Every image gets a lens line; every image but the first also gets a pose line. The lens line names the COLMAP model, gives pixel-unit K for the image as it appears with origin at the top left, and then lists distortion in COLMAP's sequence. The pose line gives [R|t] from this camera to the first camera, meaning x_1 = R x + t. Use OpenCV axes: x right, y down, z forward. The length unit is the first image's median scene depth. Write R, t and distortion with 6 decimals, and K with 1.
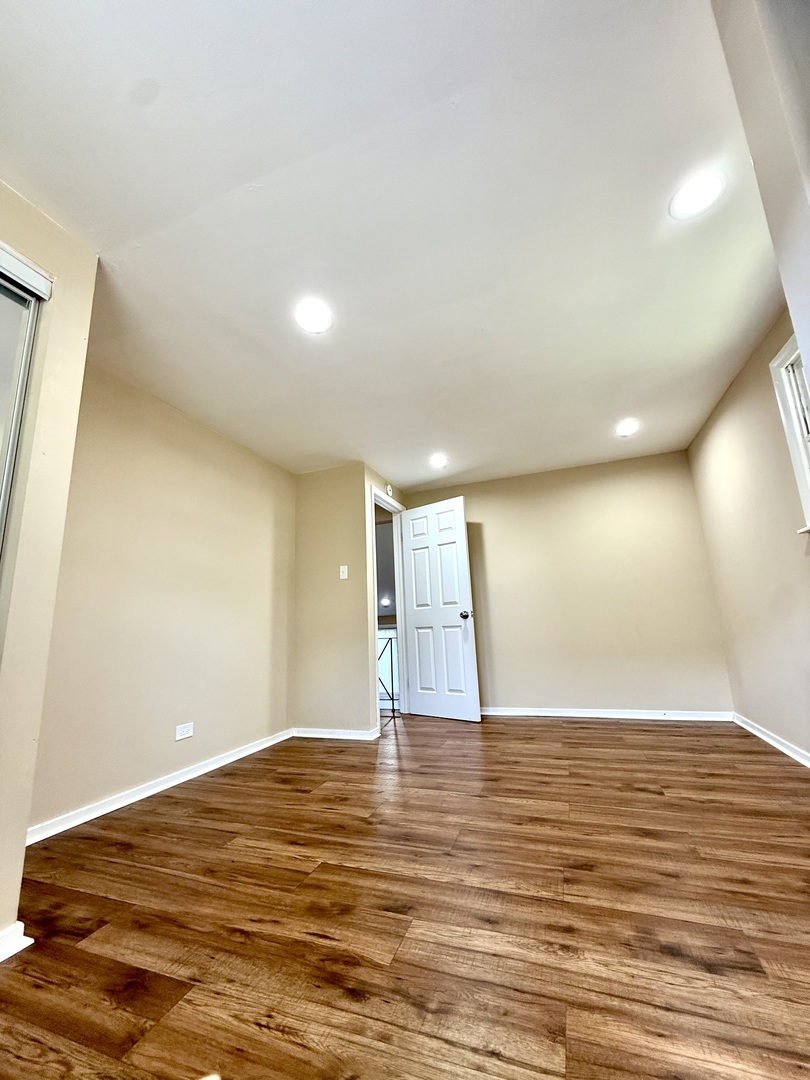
lens RADIAL K [[433.0, 0, 405.0], [0, 433.0, 540.0], [0, 0, 1]] dist [0.000831, 0.000249]
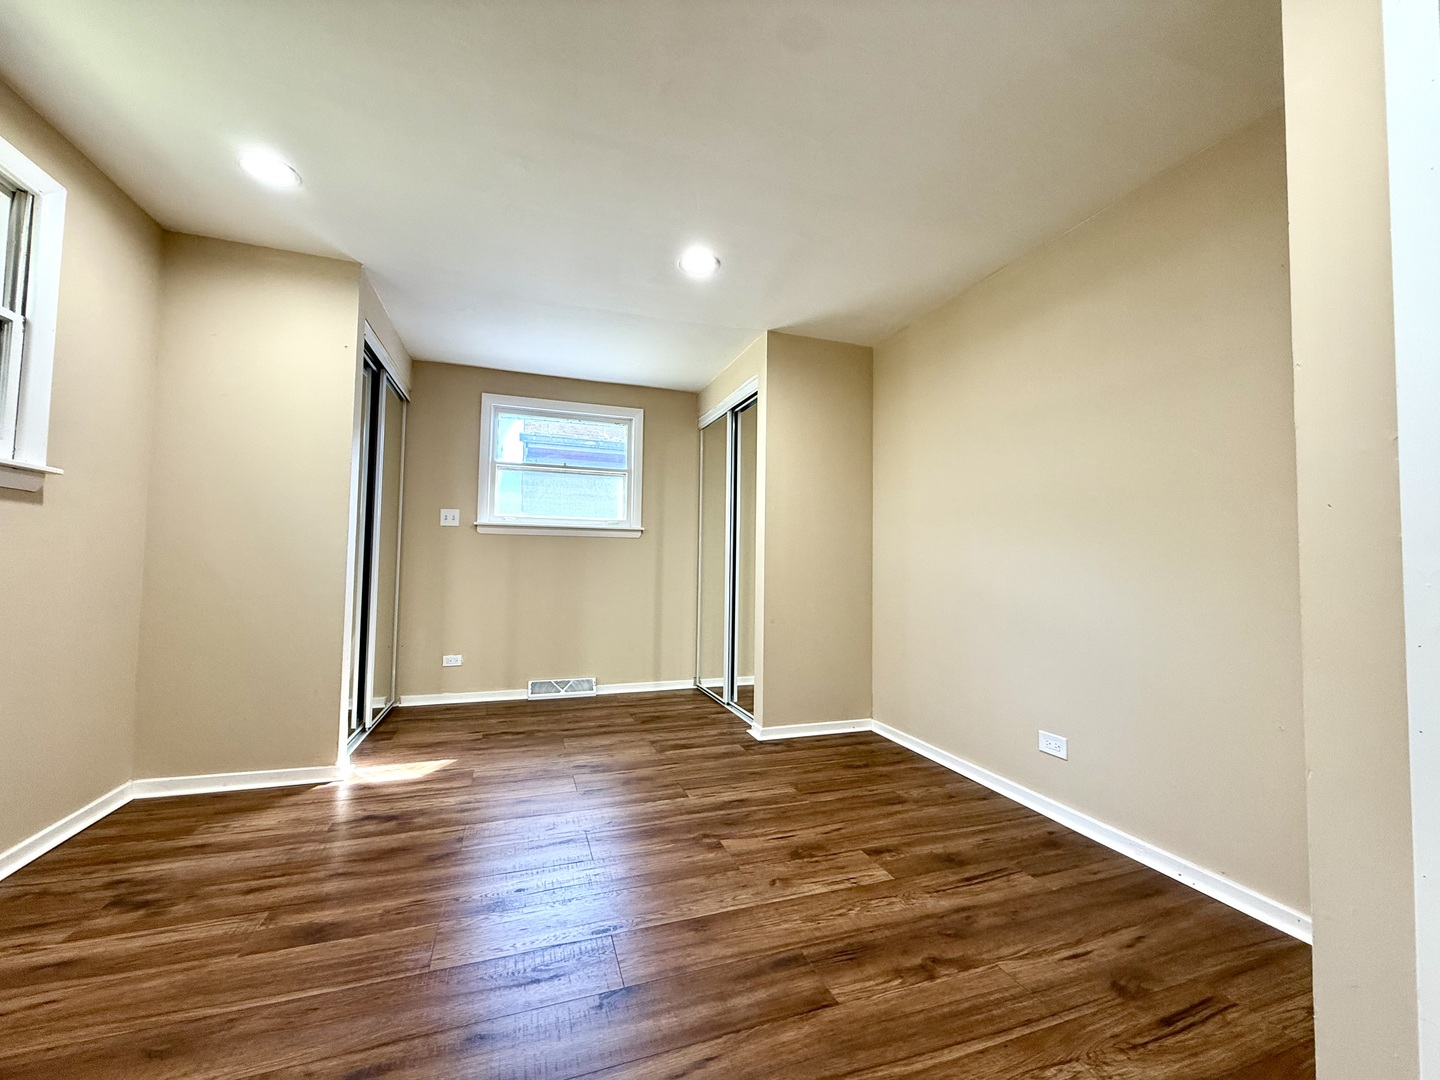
lens RADIAL K [[577.3, 0, 719.1], [0, 577.3, 536.4], [0, 0, 1]] dist [0.000831, 0.000249]
pose [[-0.772792, -0.001543, -0.634657, 0.627524], [0.142184, 0.974158, -0.175499, 0.329020], [0.618527, -0.225862, -0.752602, 2.102385]]
